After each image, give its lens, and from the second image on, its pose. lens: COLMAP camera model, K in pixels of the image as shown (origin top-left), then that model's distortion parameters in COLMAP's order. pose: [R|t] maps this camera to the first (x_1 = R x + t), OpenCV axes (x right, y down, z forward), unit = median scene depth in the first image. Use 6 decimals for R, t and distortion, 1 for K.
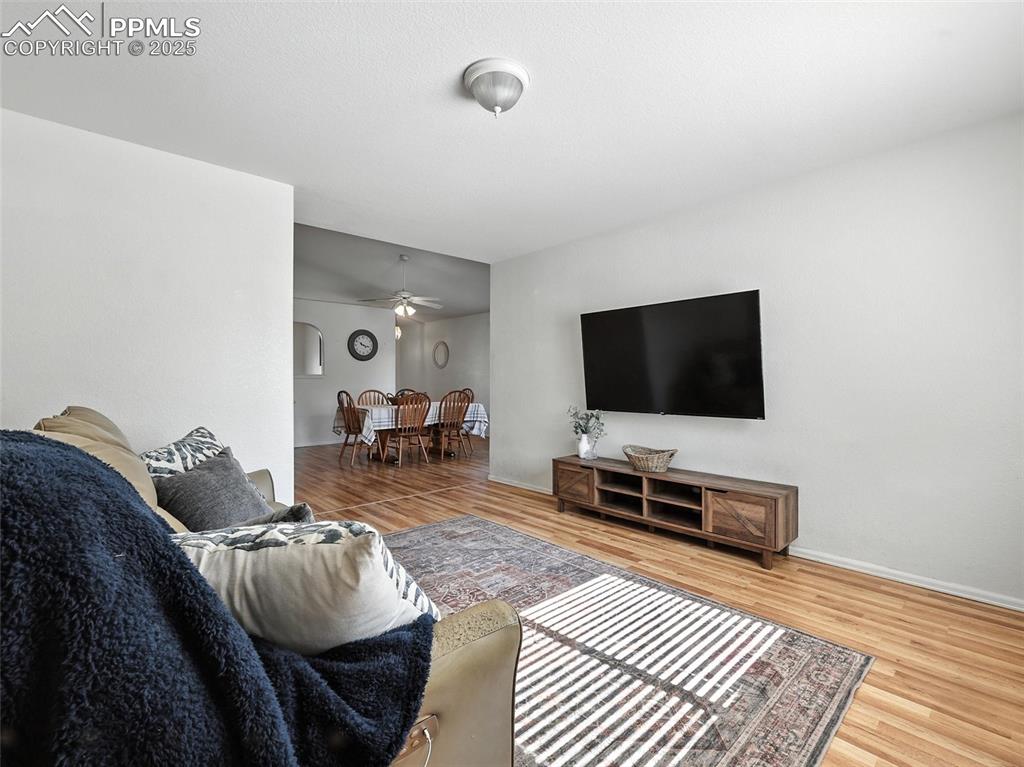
lens RADIAL K [[481.1, 0, 513.5], [0, 481.1, 379.9], [0, 0, 1]] dist [0.004827, 0.000485]
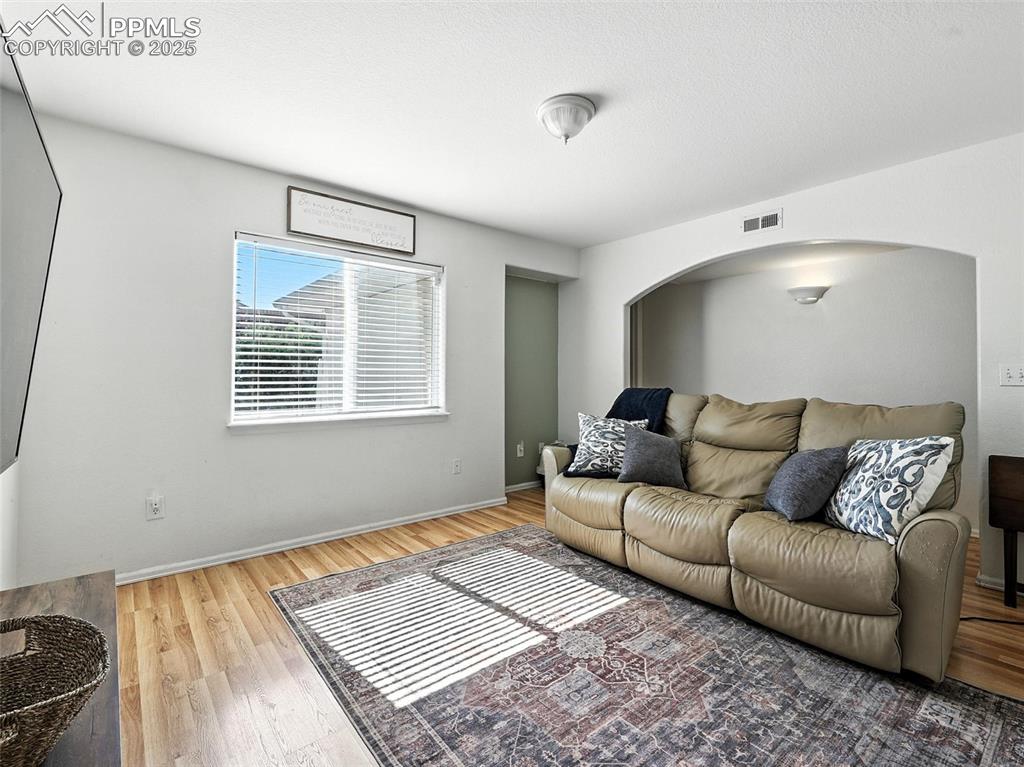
lens RADIAL K [[481.1, 0, 511.5], [0, 481.1, 377.3], [0, 0, 1]] dist [0.004827, 0.000485]
pose [[-0.998287, -0.003927, 0.058373, 0.026237], [-0.003495, 0.999966, 0.007499, -0.007689], [-0.058400, 0.007282, -0.998267, 2.195988]]
